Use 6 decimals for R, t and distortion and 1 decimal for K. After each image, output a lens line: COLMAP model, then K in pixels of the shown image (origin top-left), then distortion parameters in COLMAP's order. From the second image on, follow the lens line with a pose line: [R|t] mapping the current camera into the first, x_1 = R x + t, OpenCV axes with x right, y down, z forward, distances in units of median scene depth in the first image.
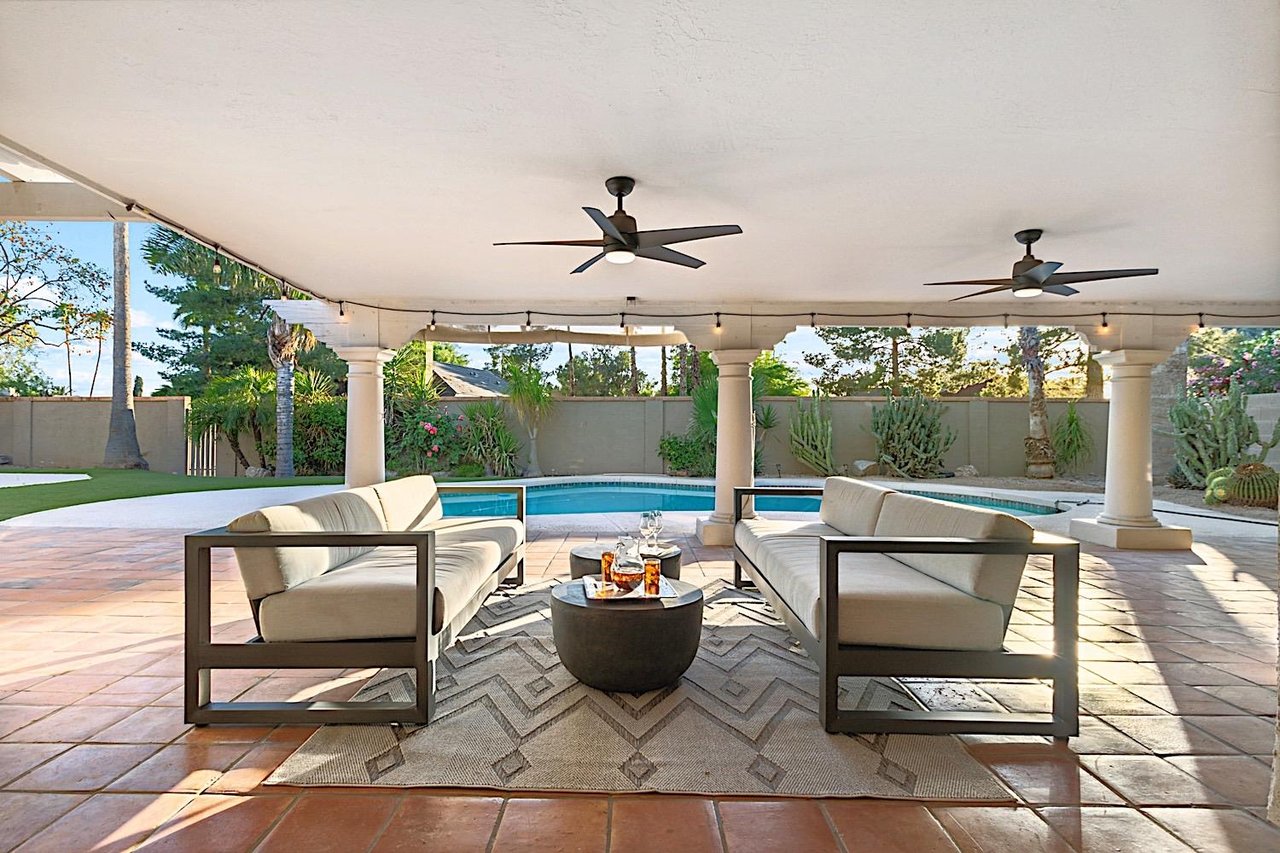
lens RADIAL K [[671.8, 0, 632.9], [0, 671.8, 426.3], [0, 0, 1]] dist [0.002448, 0.000559]
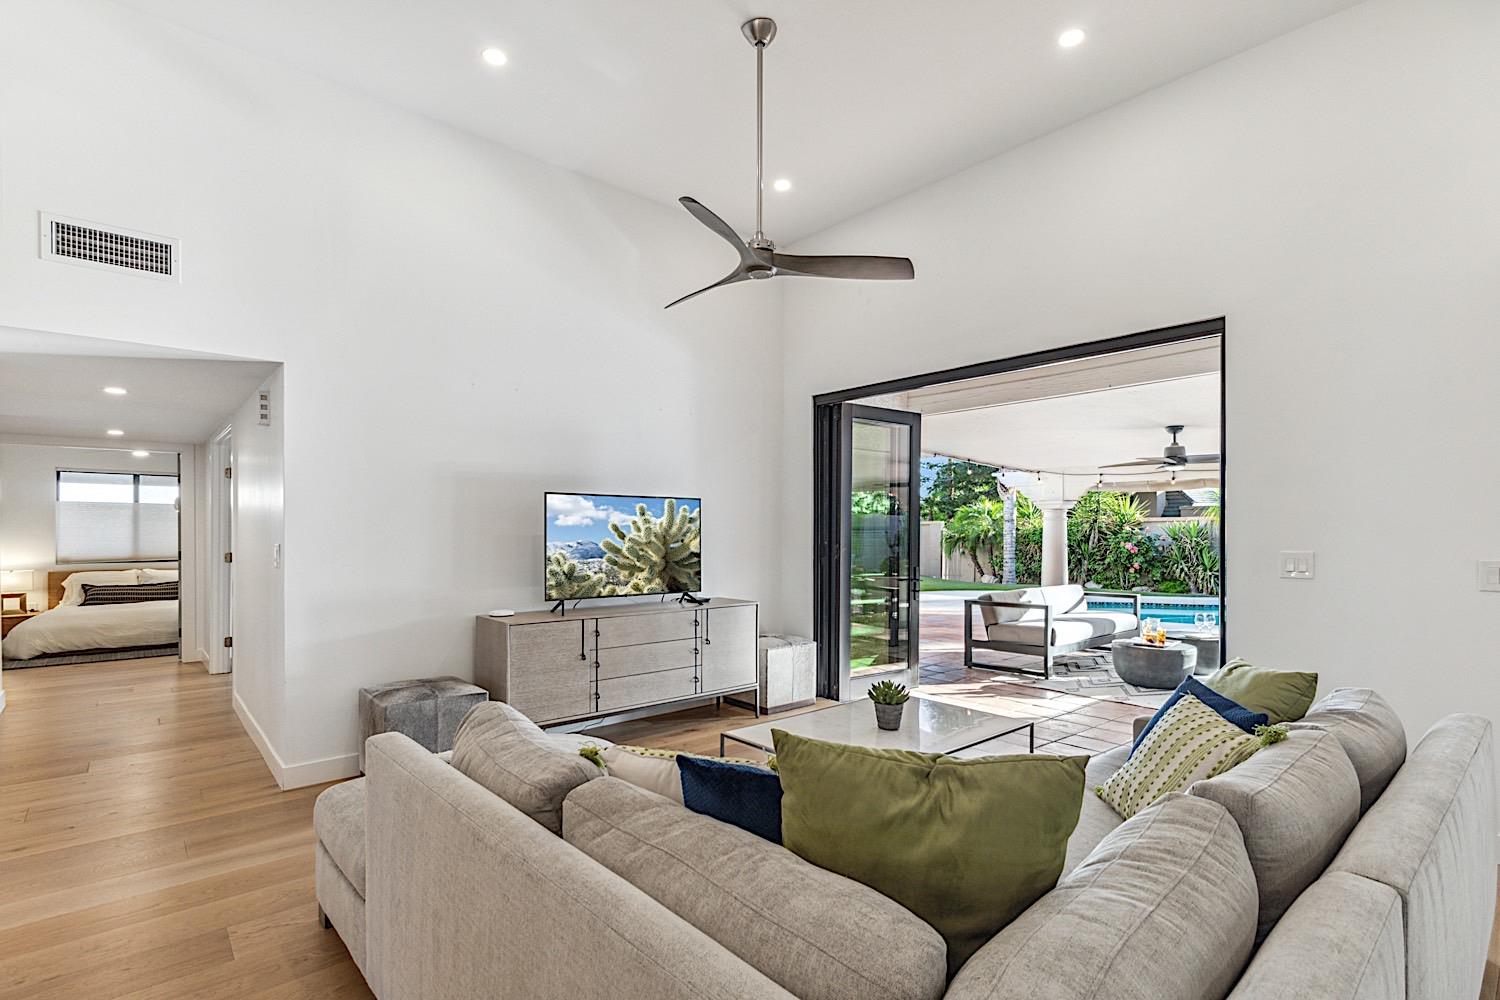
lens RADIAL K [[705.5, 0, 741.7], [0, 705.5, 543.4], [0, 0, 1]] dist [0.008112, -0.001077]
pose [[0.661107, 0.007926, -0.750249, 0.165990], [0.001450, 0.999929, 0.011841, -0.019917], [0.750290, -0.008916, 0.661049, -0.293501]]
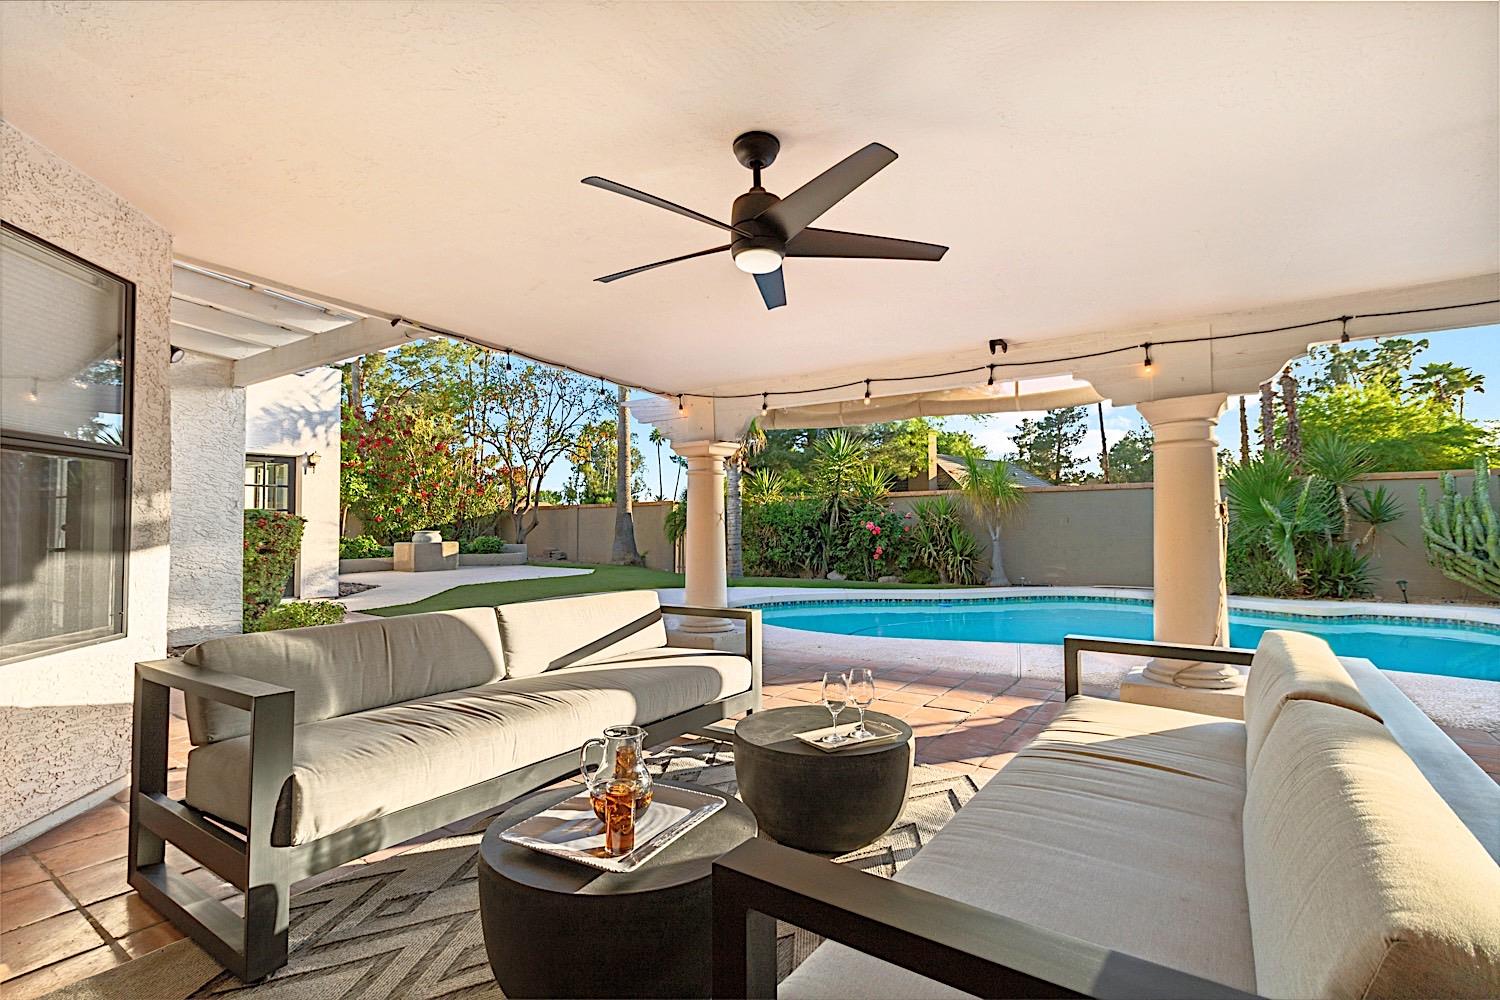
lens RADIAL K [[705.5, 0, 735.0], [0, 705.5, 501.4], [0, 0, 1]] dist [0.008112, -0.001077]
pose [[0.825665, -0.029754, -0.563376, 0.085071], [0.011782, 0.999300, -0.035510, -0.001002], [0.564038, 0.022681, 0.825437, 0.114936]]
